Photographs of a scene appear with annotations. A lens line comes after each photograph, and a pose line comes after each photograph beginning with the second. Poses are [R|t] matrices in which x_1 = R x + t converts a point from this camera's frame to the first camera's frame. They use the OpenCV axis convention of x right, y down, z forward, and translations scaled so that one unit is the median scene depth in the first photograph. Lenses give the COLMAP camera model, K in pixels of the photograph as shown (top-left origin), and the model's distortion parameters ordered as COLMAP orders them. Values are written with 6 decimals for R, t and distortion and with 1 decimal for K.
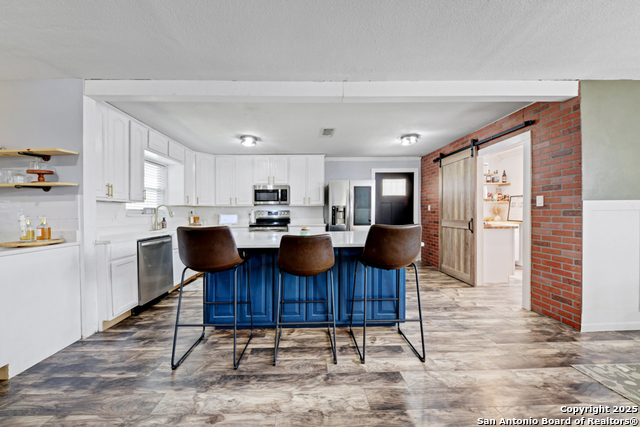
lens RADIAL K [[222.4, 0, 314.1], [0, 222.4, 213.9], [0, 0, 1]] dist [0.000522, -0.002768]
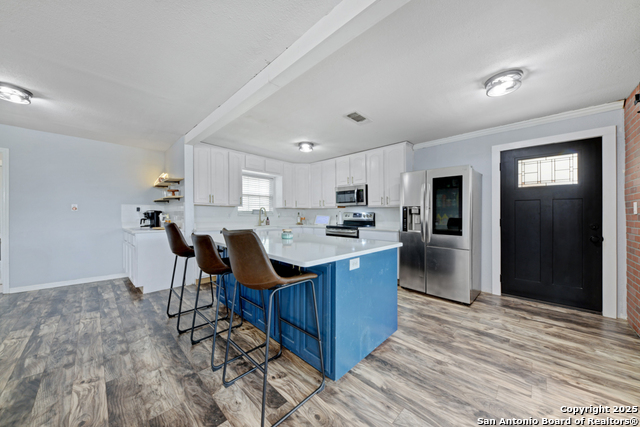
lens RADIAL K [[222.4, 0, 320.7], [0, 222.4, 214.1], [0, 0, 1]] dist [0.000522, -0.002768]
pose [[0.702074, 0.009248, -0.712044, 0.600908], [-0.017518, 0.999837, -0.004287, -0.001904], [0.711889, 0.015483, 0.702121, 0.354912]]
